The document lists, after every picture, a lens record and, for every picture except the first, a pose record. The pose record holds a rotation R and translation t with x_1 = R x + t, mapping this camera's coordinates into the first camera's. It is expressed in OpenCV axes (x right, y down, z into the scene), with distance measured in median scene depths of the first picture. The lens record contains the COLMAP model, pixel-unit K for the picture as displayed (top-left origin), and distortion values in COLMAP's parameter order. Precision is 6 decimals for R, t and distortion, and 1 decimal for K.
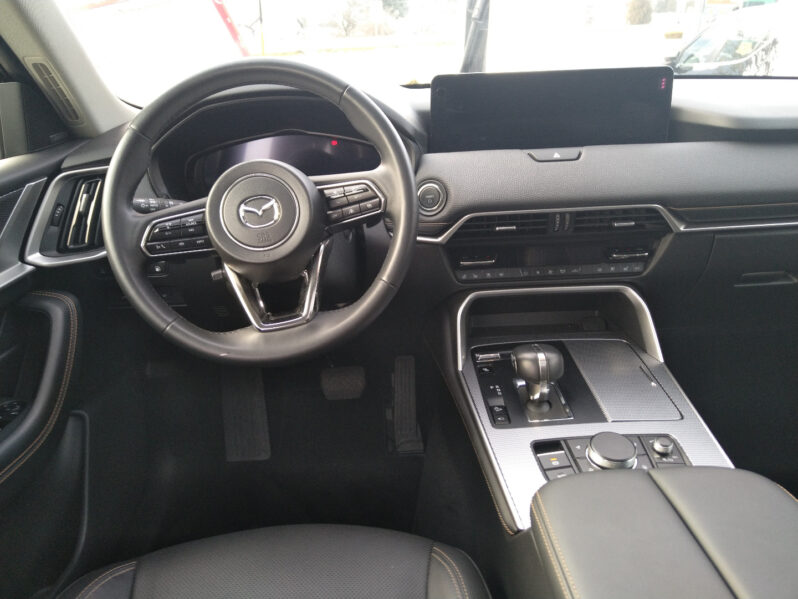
lens RADIAL K [[611.3, 0, 399.0], [0, 611.3, 299.5], [0, 0, 1]] dist [0.001087, -0.001865]
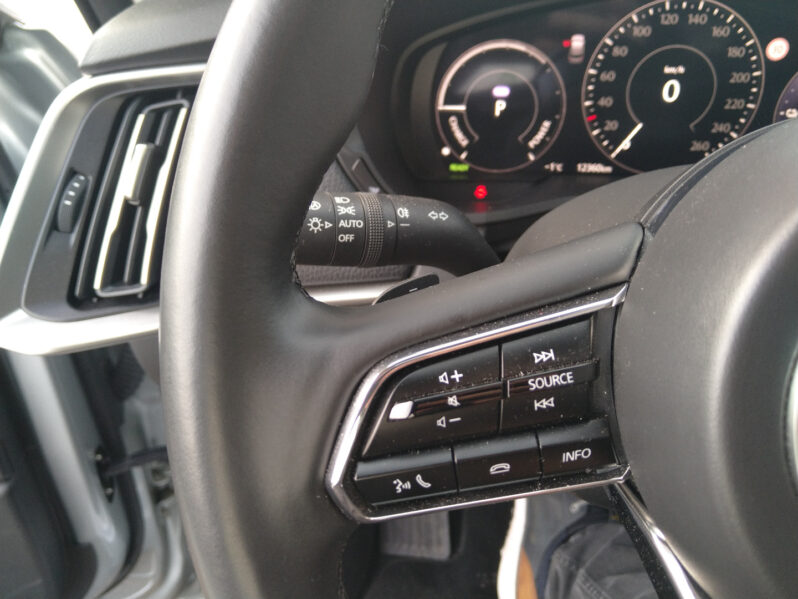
lens RADIAL K [[611.3, 0, 399.0], [0, 611.3, 299.5], [0, 0, 1]] dist [0.001087, -0.001865]
pose [[0.985102, 0.096610, -0.142271, -0.313807], [-0.071517, 0.982501, 0.171979, -0.158988], [0.156397, -0.159242, 0.974773, 0.676652]]
